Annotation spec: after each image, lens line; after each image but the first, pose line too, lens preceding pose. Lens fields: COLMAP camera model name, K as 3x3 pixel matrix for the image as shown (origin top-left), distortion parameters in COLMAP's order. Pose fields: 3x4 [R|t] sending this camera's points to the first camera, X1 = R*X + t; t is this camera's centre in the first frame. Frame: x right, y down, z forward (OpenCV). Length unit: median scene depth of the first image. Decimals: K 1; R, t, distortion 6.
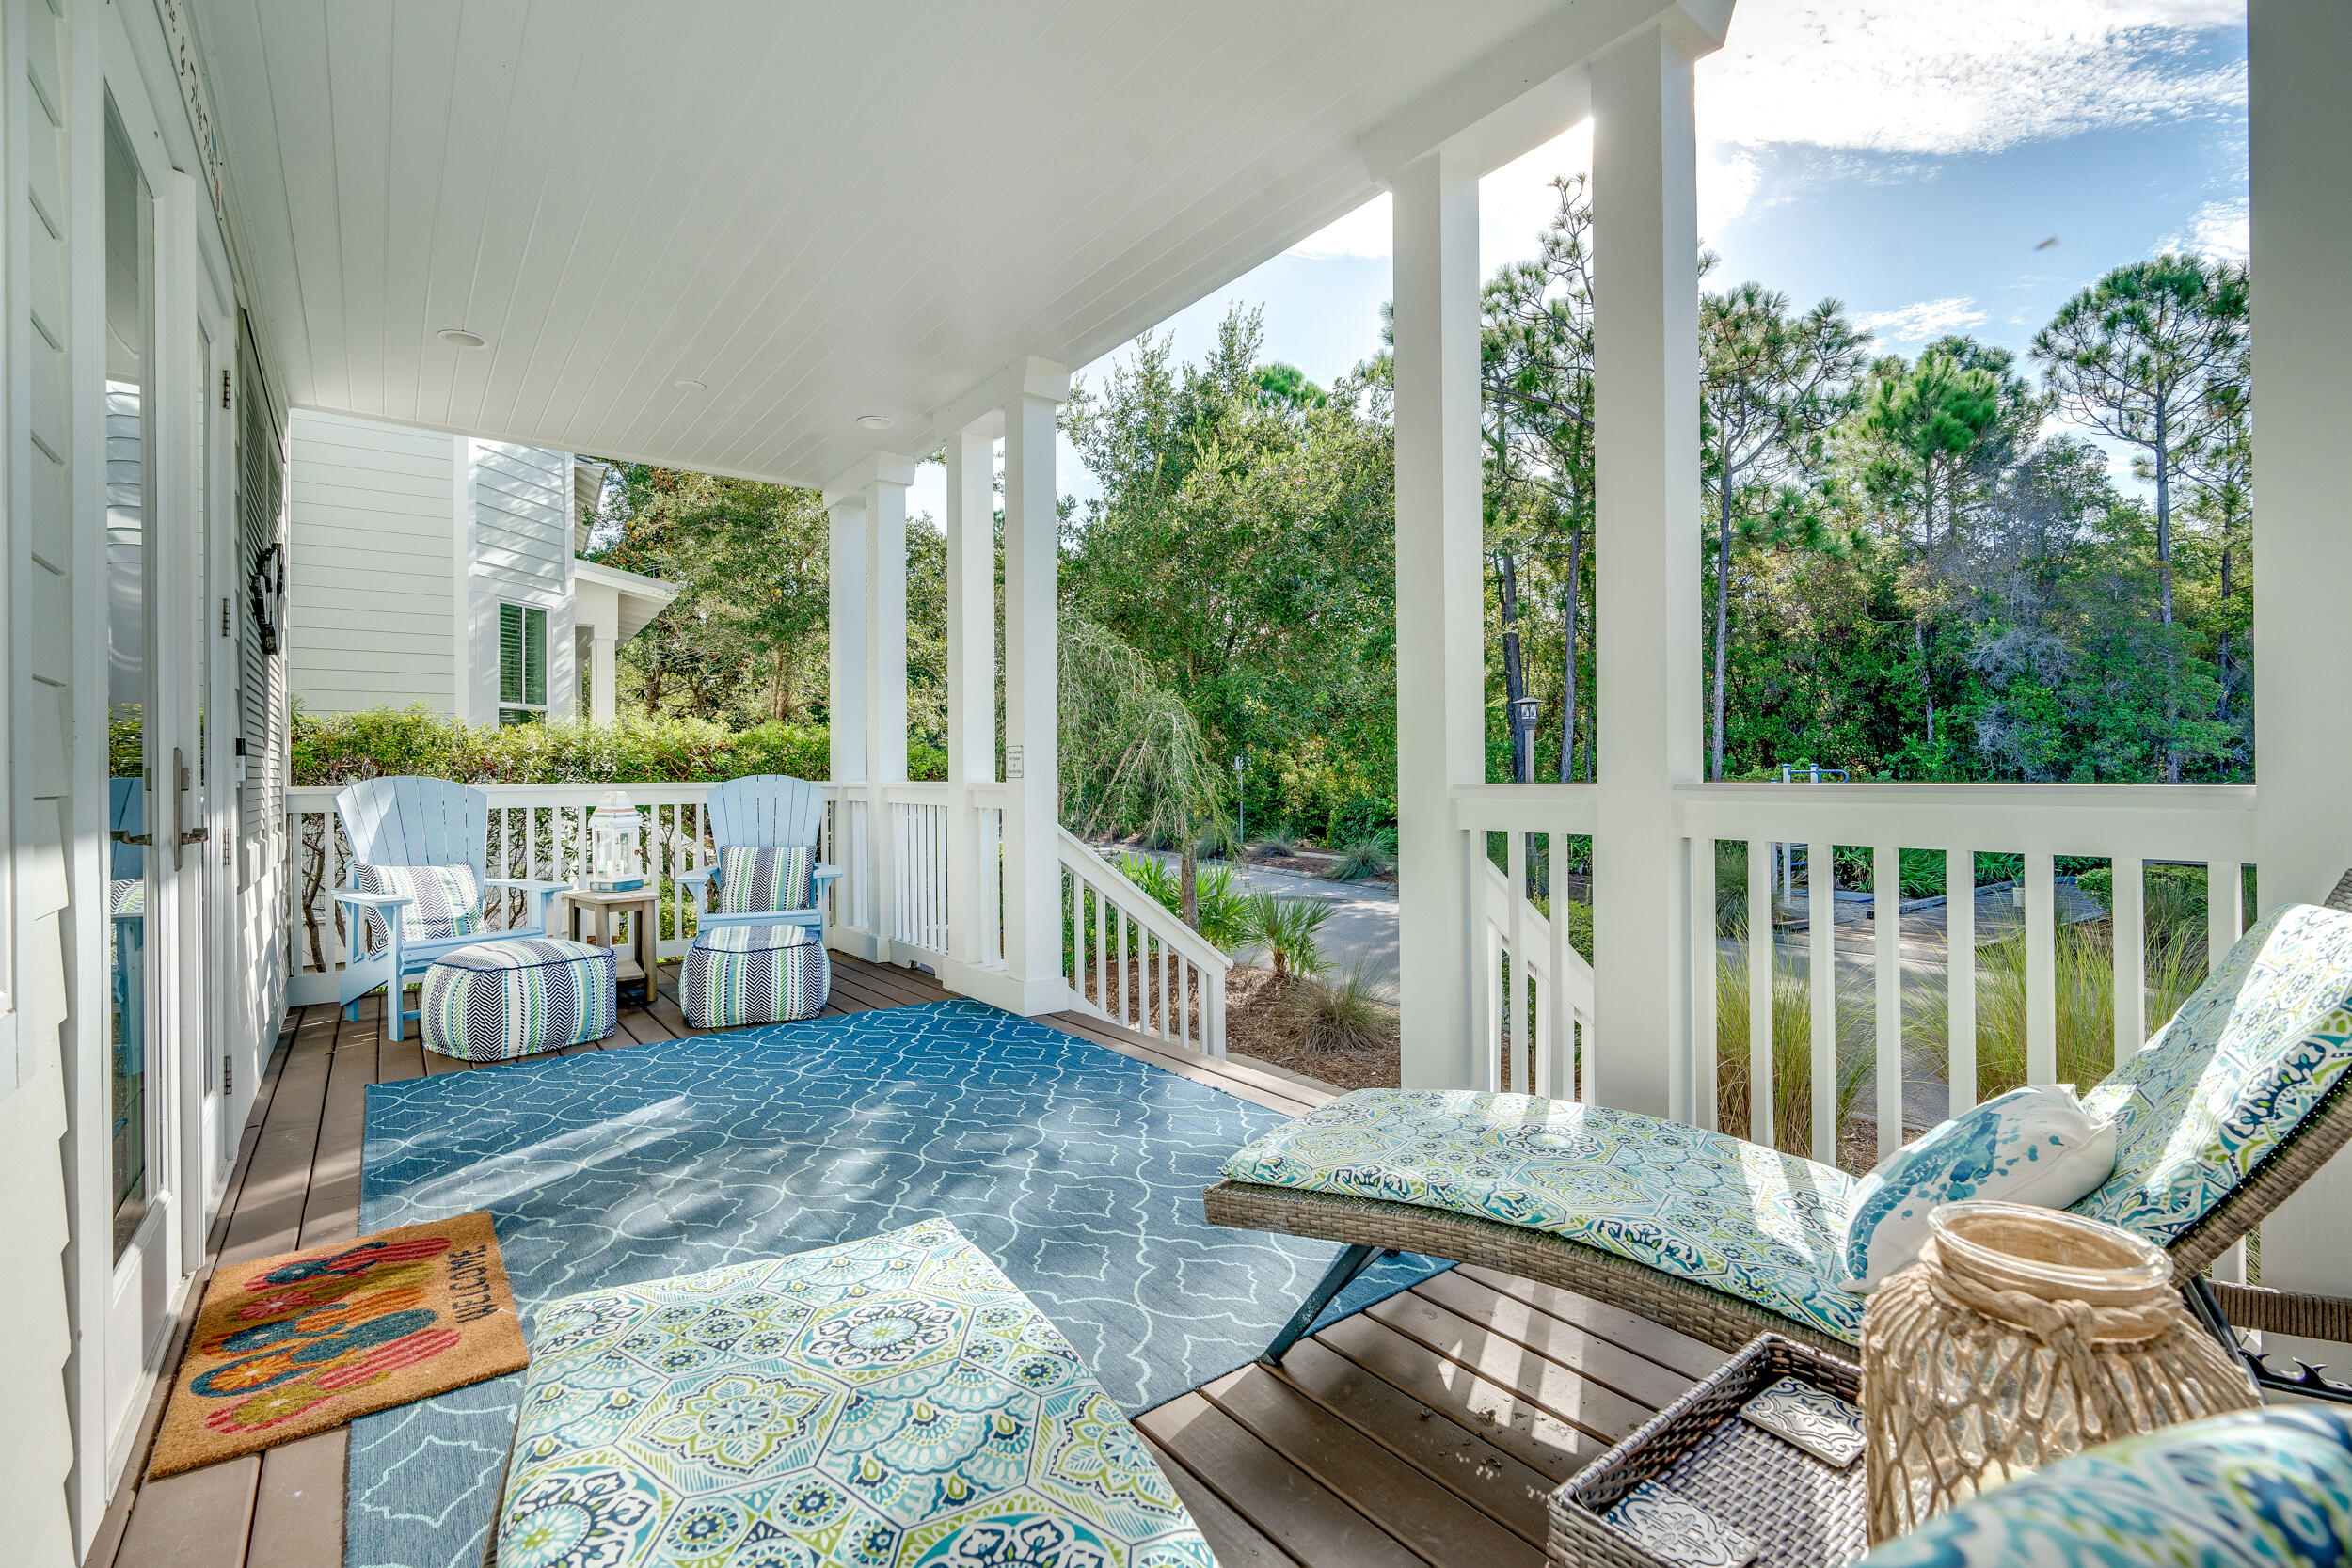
lens RADIAL K [[1058.7, 0, 1176.4], [0, 1058.7, 773.0], [0, 0, 1]] dist [-0.008047, 0.000027]
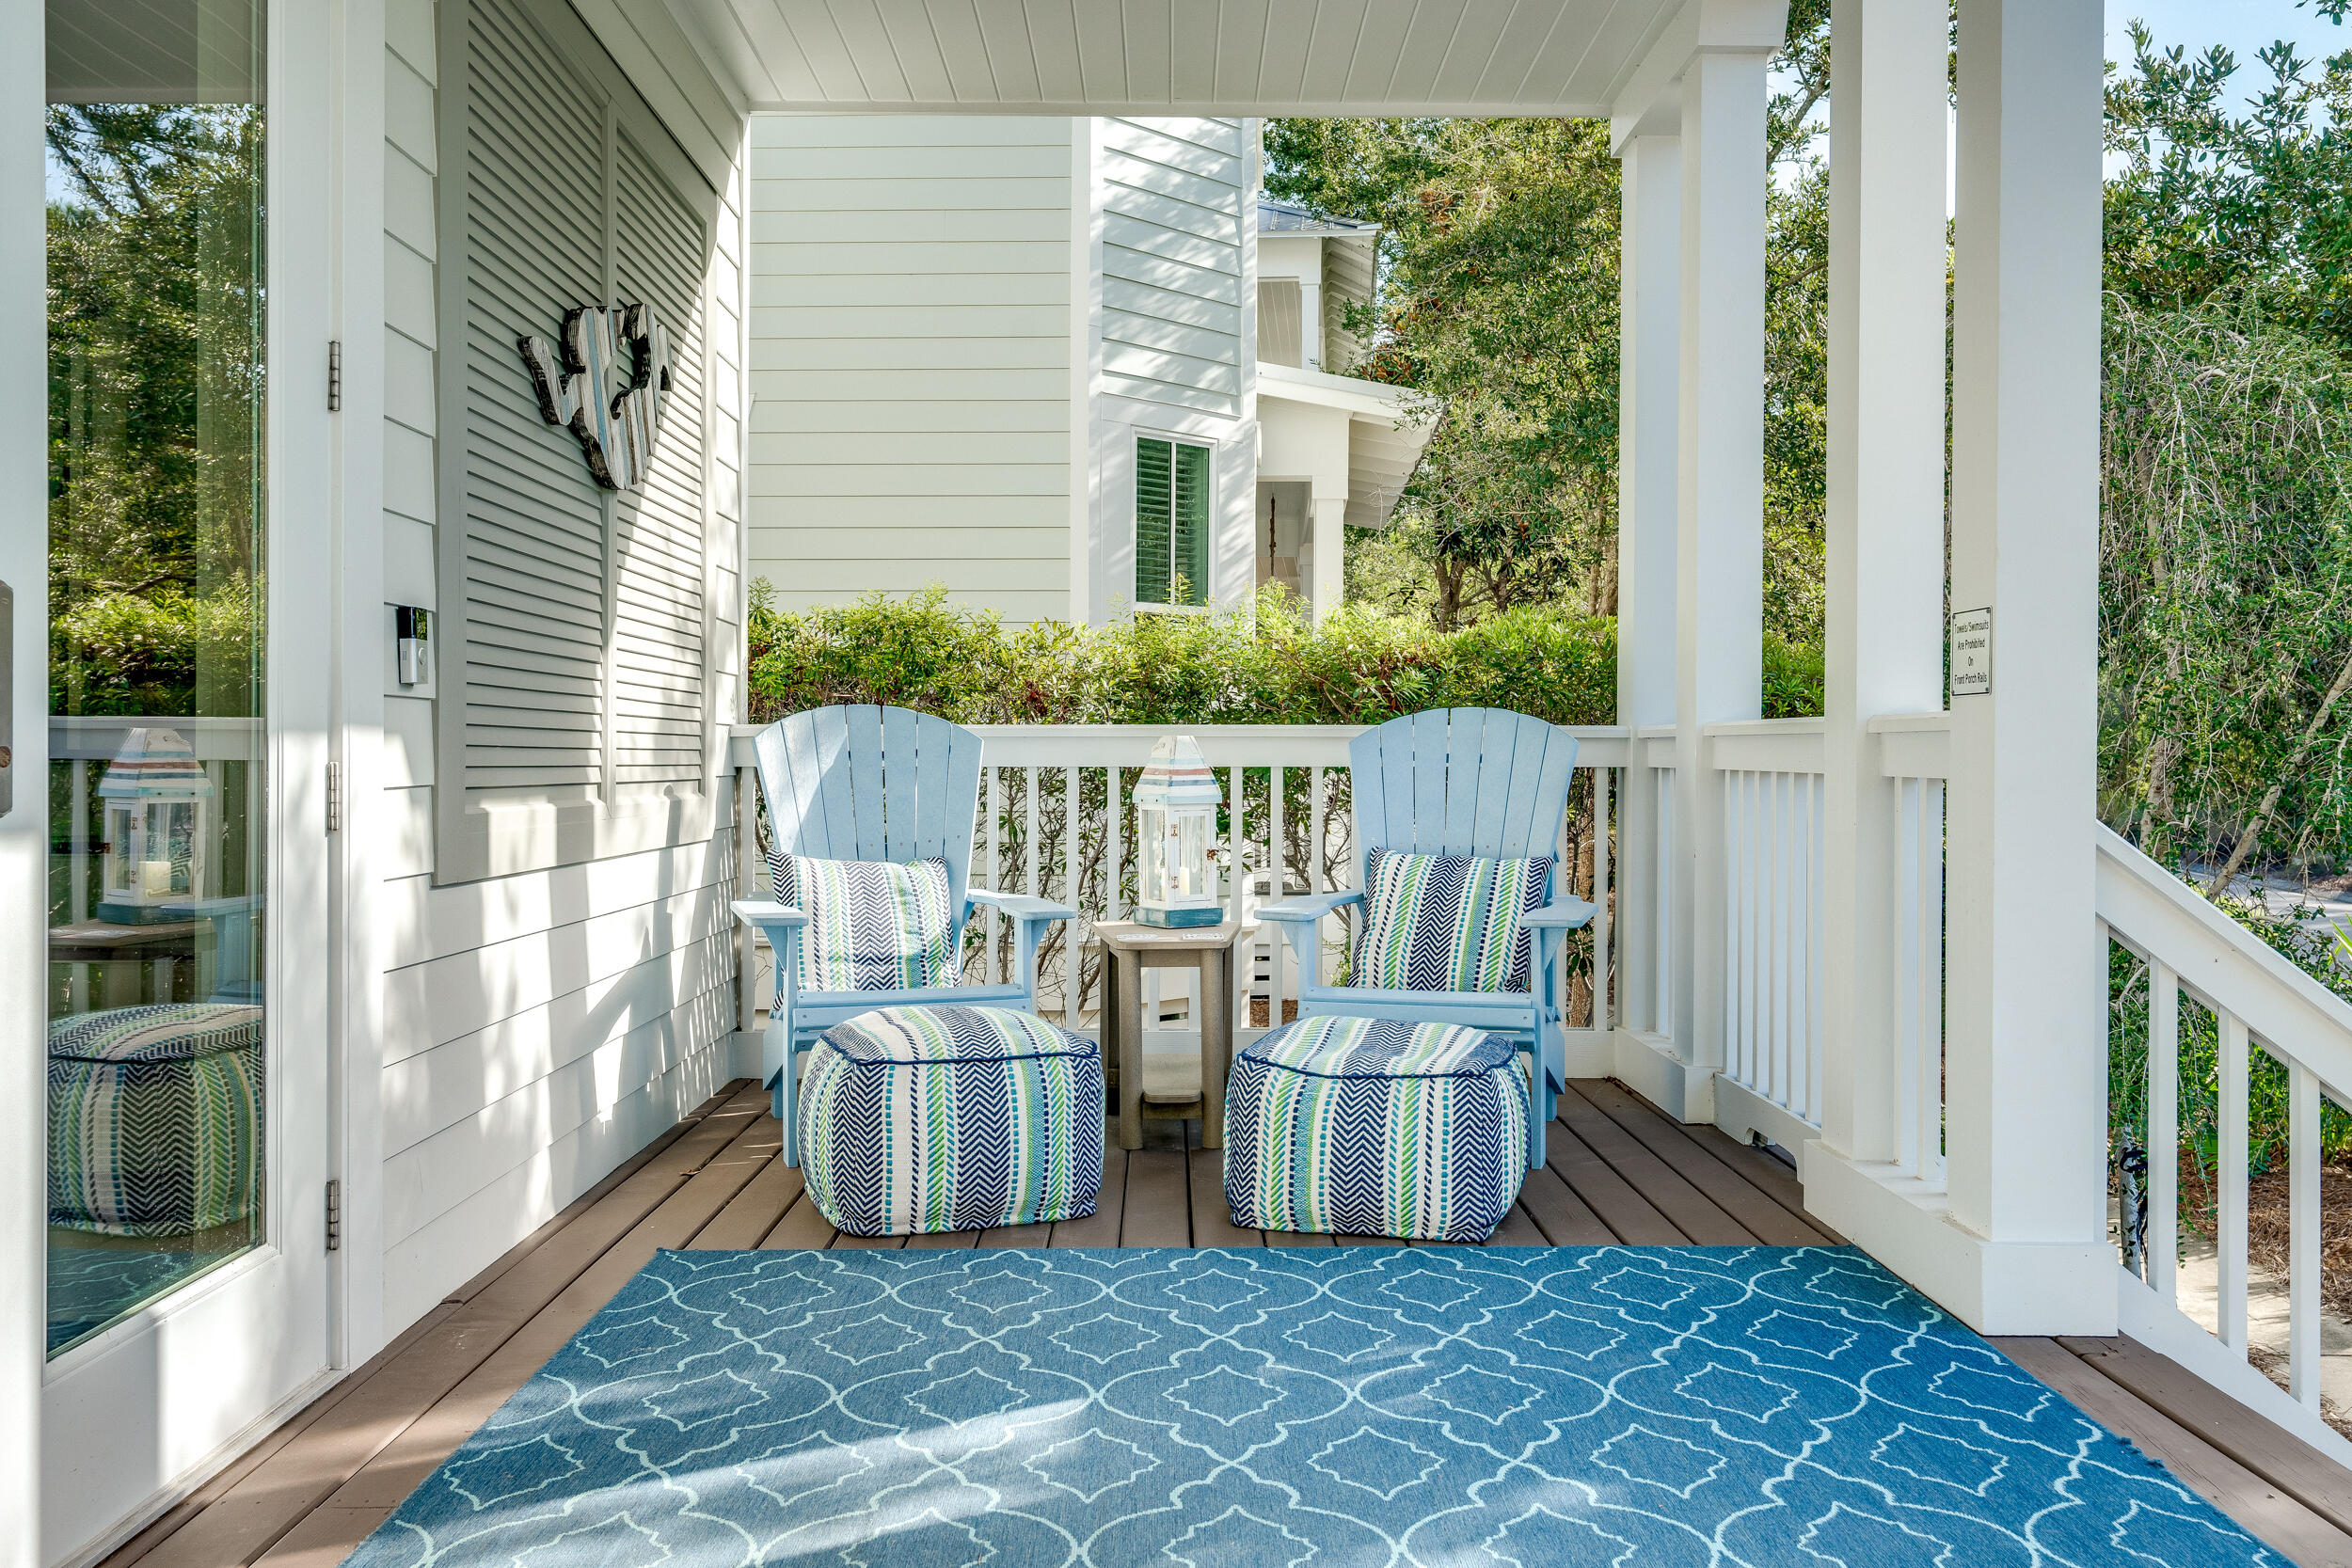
lens RADIAL K [[1842.6, 0, 1176.0], [0, 1842.6, 784.0], [0, 0, 1]] dist [-0.000106, -0.001494]
pose [[0.804271, 0.018896, -0.593963, 0.008838], [-0.007325, 0.999734, 0.021886, 0.023238], [0.594218, -0.013252, 0.804195, 0.291610]]
